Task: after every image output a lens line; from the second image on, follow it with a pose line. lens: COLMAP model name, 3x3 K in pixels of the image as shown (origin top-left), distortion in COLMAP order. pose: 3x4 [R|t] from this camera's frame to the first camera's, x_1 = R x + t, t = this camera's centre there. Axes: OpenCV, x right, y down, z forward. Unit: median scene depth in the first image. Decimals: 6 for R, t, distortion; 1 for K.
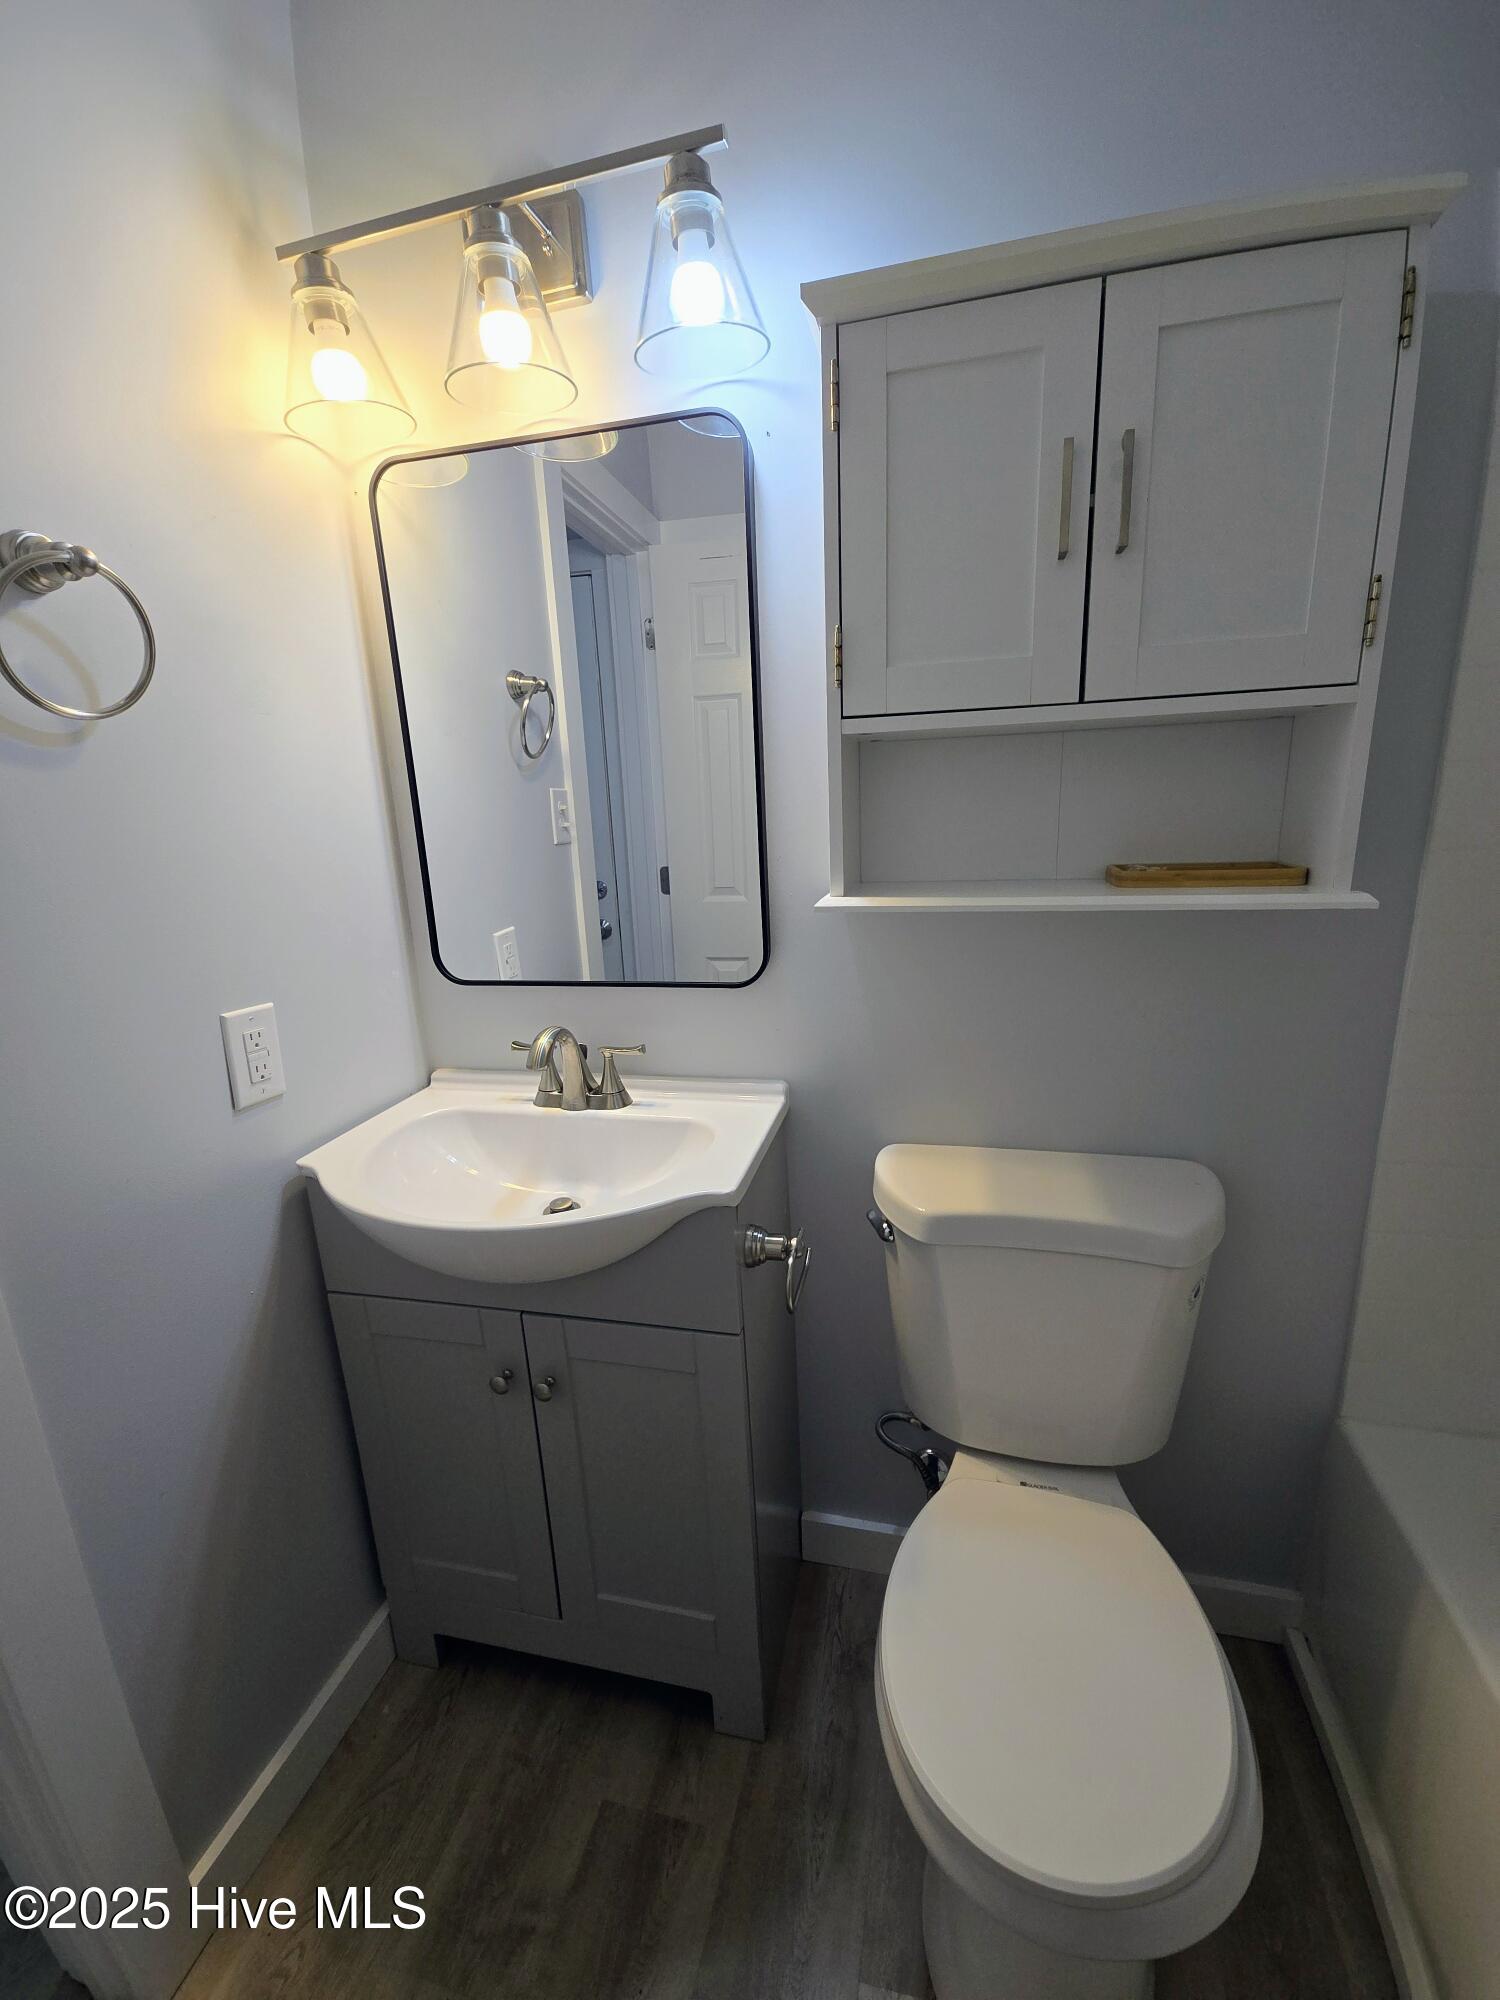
lens RADIAL K [[816.1, 0, 756.3], [0, 816.1, 1003.0], [0, 0, 1]] dist [0.017219, -0.010916]
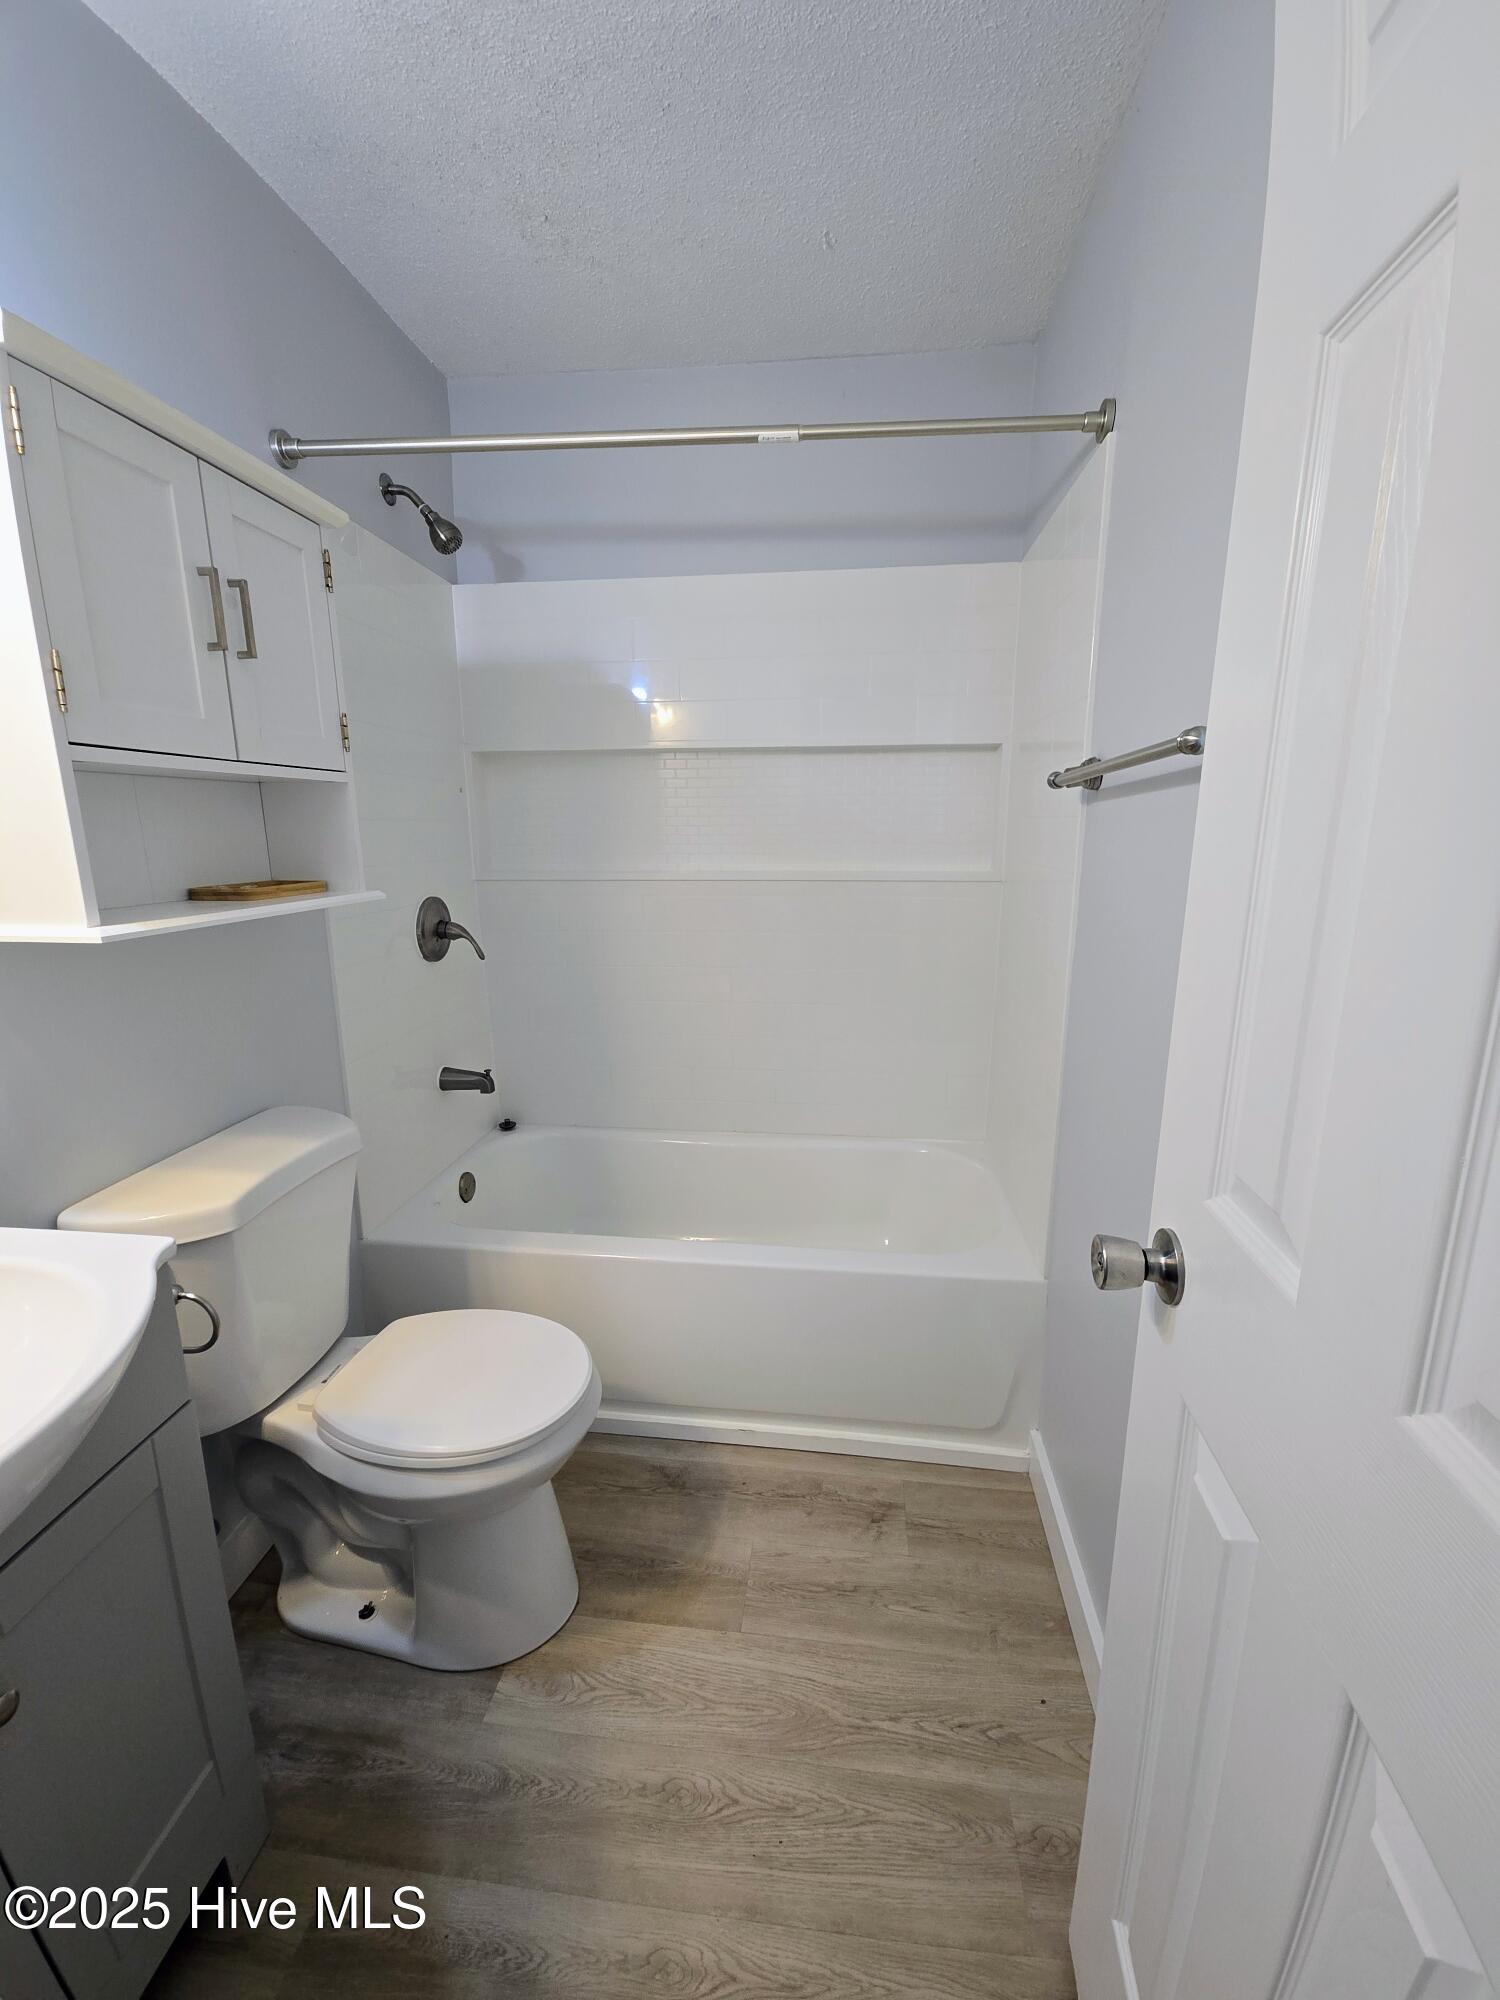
lens RADIAL K [[816.1, 0, 756.3], [0, 816.1, 1003.0], [0, 0, 1]] dist [0.017219, -0.010916]
pose [[-0.138863, -0.170283, 0.975562, -0.980079], [0.240508, 0.949814, 0.200023, -0.051233], [-0.960663, 0.262406, -0.090940, 0.376360]]
